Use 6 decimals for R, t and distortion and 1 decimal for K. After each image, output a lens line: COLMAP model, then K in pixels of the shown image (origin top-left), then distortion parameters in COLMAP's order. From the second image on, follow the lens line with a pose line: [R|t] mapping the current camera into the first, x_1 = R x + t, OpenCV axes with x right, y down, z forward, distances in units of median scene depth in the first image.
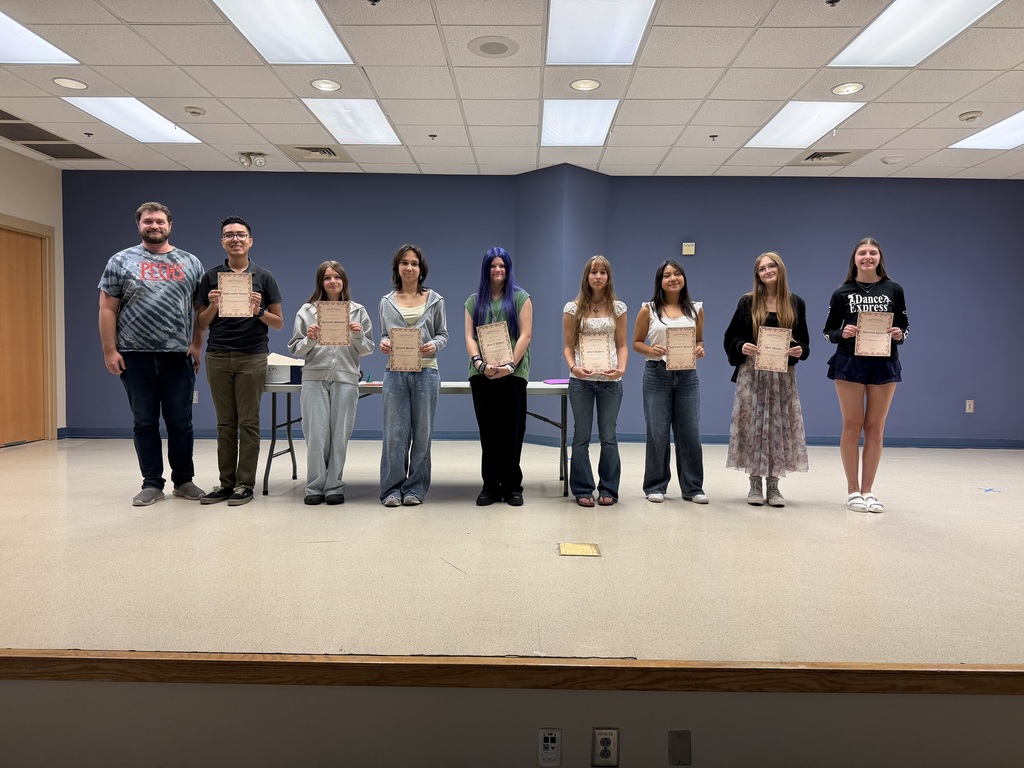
lens RADIAL K [[713.9, 0, 516.3], [0, 713.9, 381.3], [0, 0, 1]] dist [0.006057, -0.012067]
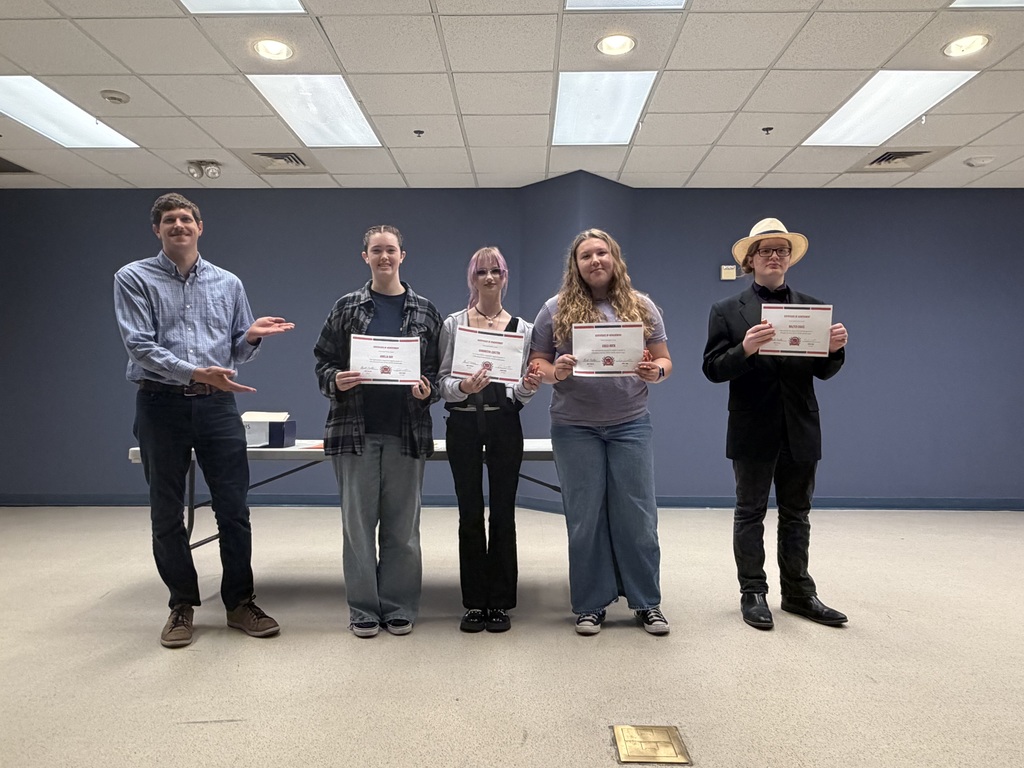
lens RADIAL K [[697.1, 0, 514.7], [0, 697.1, 385.6], [0, 0, 1]] dist [-0.000379, 0.002133]
pose [[0.999964, -0.008271, -0.001796, -0.011577], [0.008156, 0.998367, -0.056546, -0.014960], [0.002260, 0.056529, 0.998398, 0.278255]]
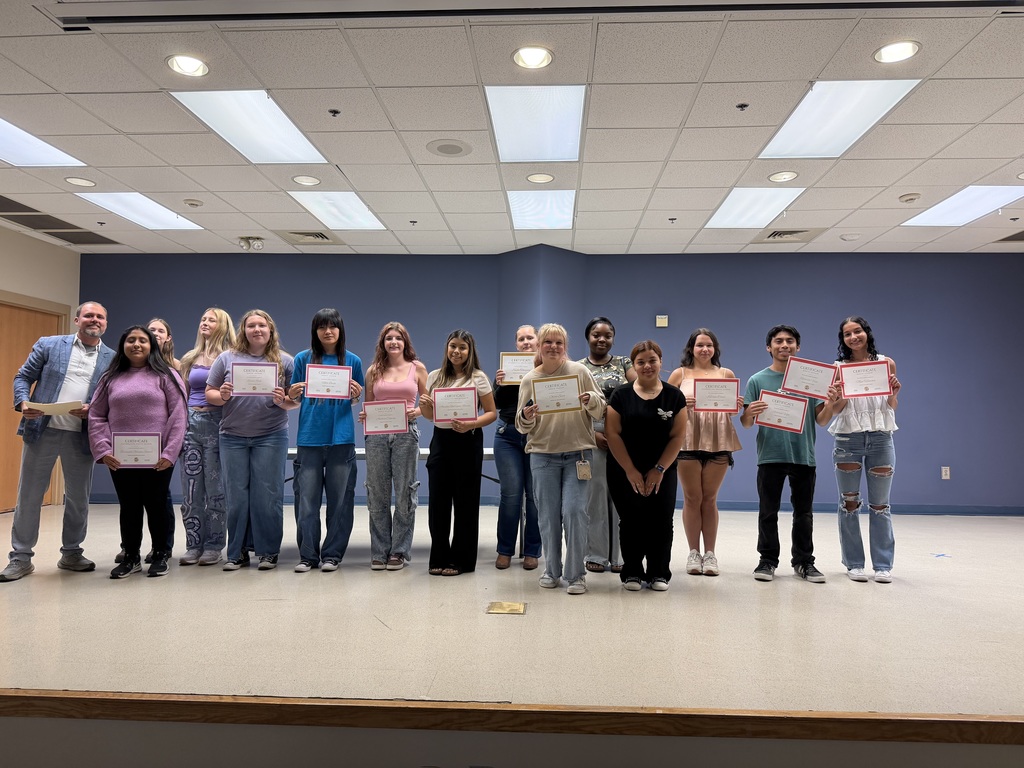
lens RADIAL K [[713.4, 0, 517.4], [0, 713.4, 385.0], [0, 0, 1]] dist [0.021571, -0.031152]
pose [[0.999351, -0.004476, -0.035755, 0.096789], [0.001324, 0.996145, -0.087717, -0.001499], [0.036010, 0.087613, 0.995504, -0.062789]]
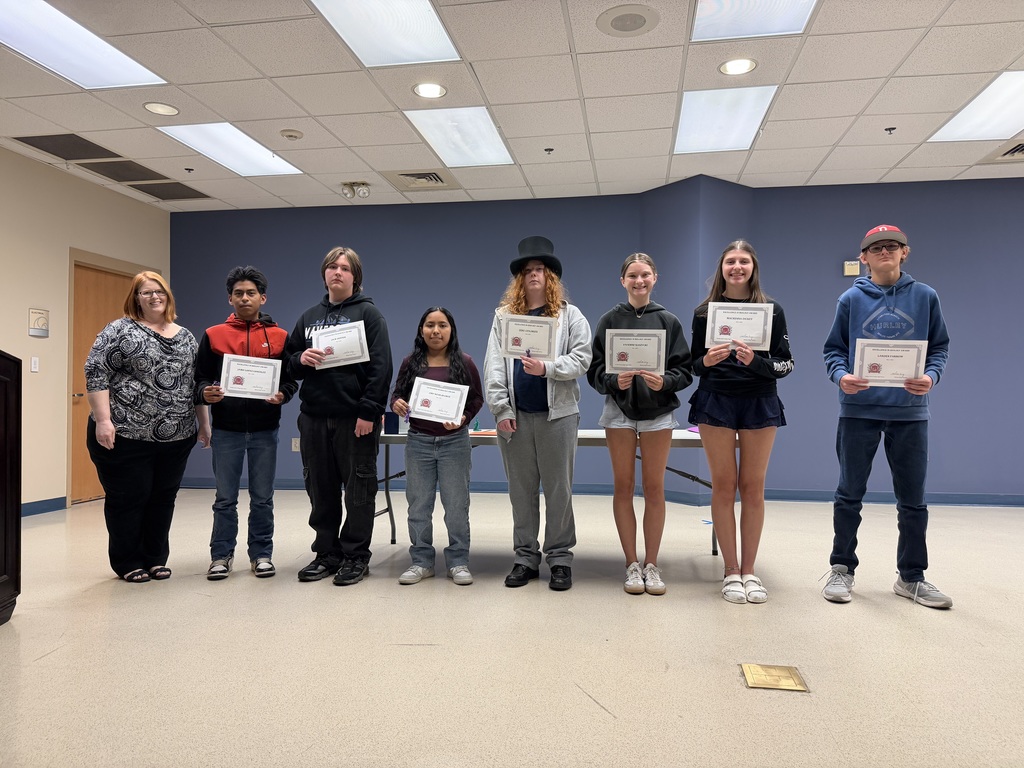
lens RADIAL K [[713.4, 0, 517.4], [0, 713.4, 385.0], [0, 0, 1]] dist [0.021571, -0.031152]
pose [[0.988897, -0.011147, -0.148181, -0.034503], [0.003146, 0.998529, -0.054125, -0.008014], [0.148566, 0.053058, 0.987478, 0.169240]]
